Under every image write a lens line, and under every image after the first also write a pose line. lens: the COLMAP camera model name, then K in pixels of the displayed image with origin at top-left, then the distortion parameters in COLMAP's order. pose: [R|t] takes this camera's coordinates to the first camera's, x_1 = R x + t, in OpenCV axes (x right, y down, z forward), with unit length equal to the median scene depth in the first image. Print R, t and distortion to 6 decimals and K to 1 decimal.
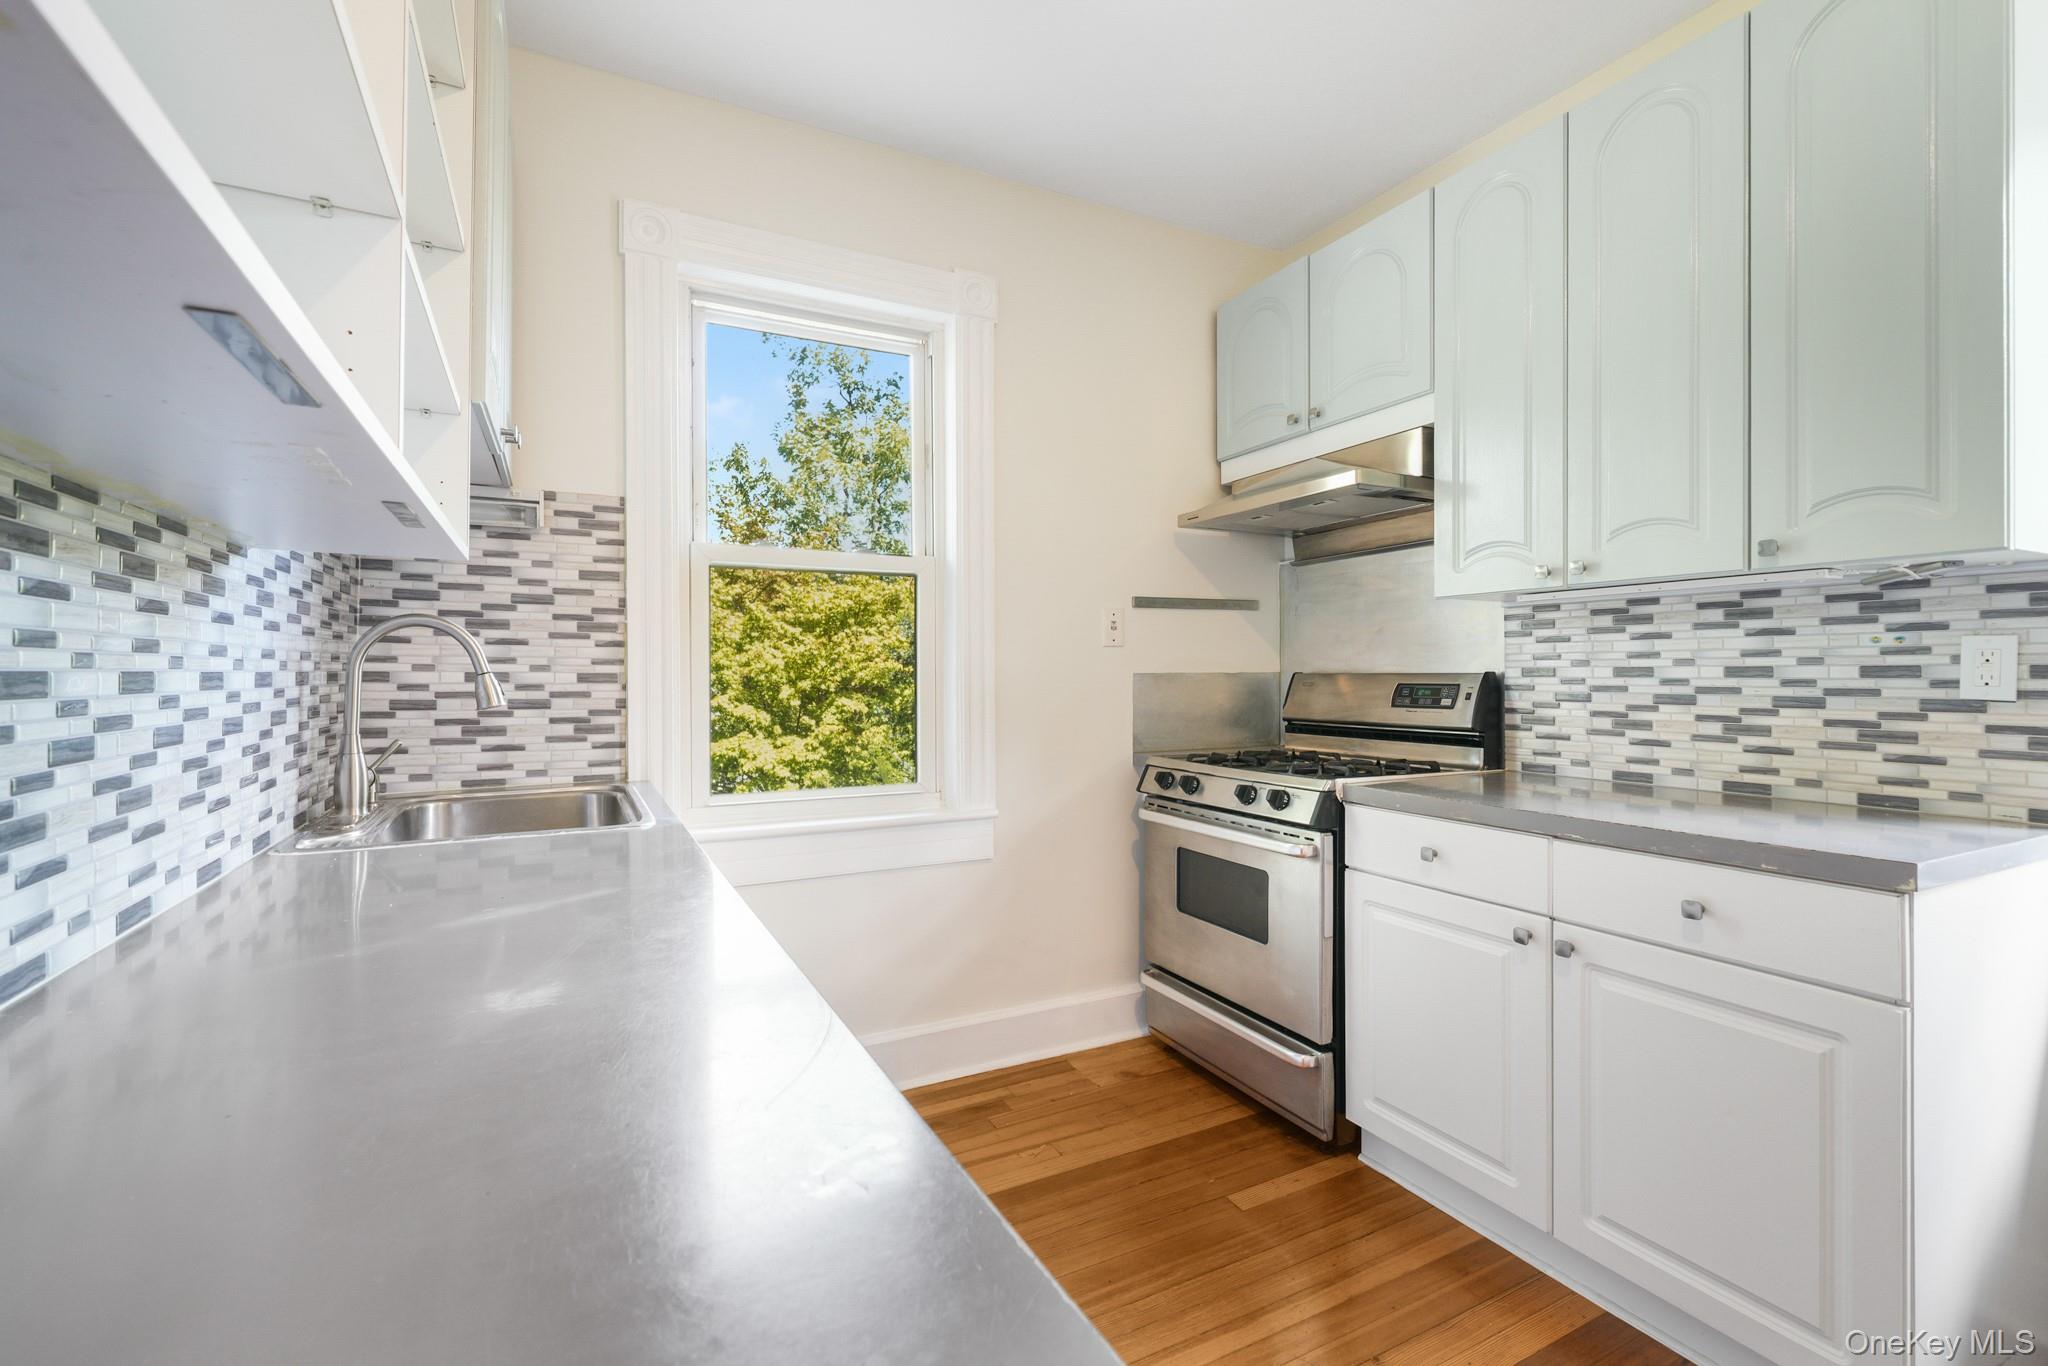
lens RADIAL K [[900.6, 0, 1029.3], [0, 900.6, 676.3], [0, 0, 1]] dist [-0.003584, -0.000600]
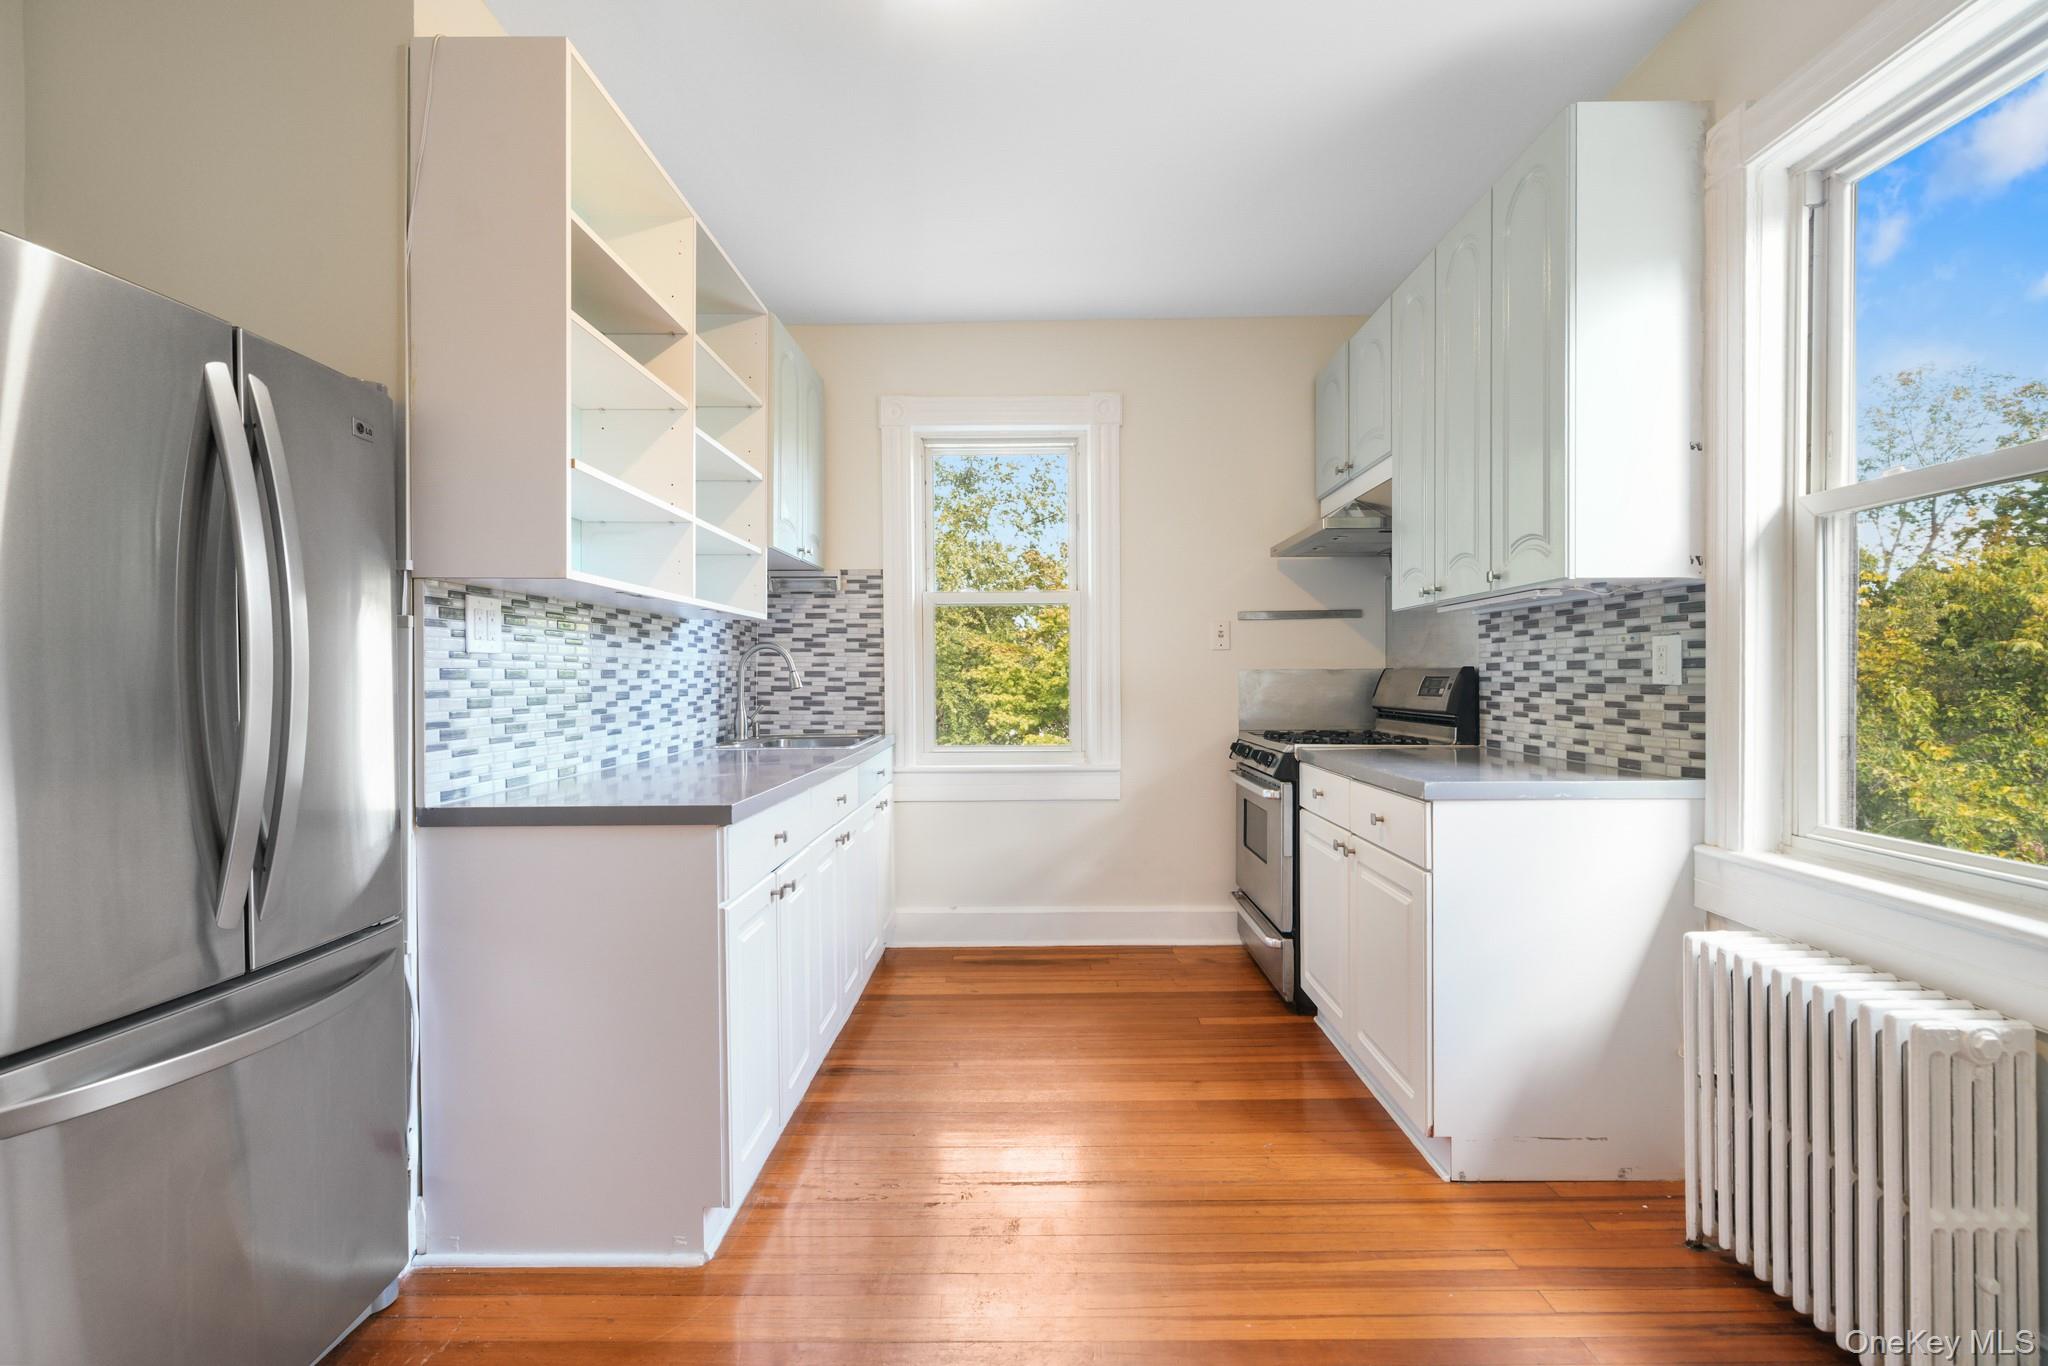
lens RADIAL K [[951.2, 0, 1053.8], [0, 951.2, 689.3], [0, 0, 1]] dist [-0.004773, -0.001121]
pose [[0.891267, 0.002664, -0.453472, 0.701341], [0.003009, 0.999926, 0.011788, 0.010651], [0.453470, -0.011871, 0.891193, -0.502248]]
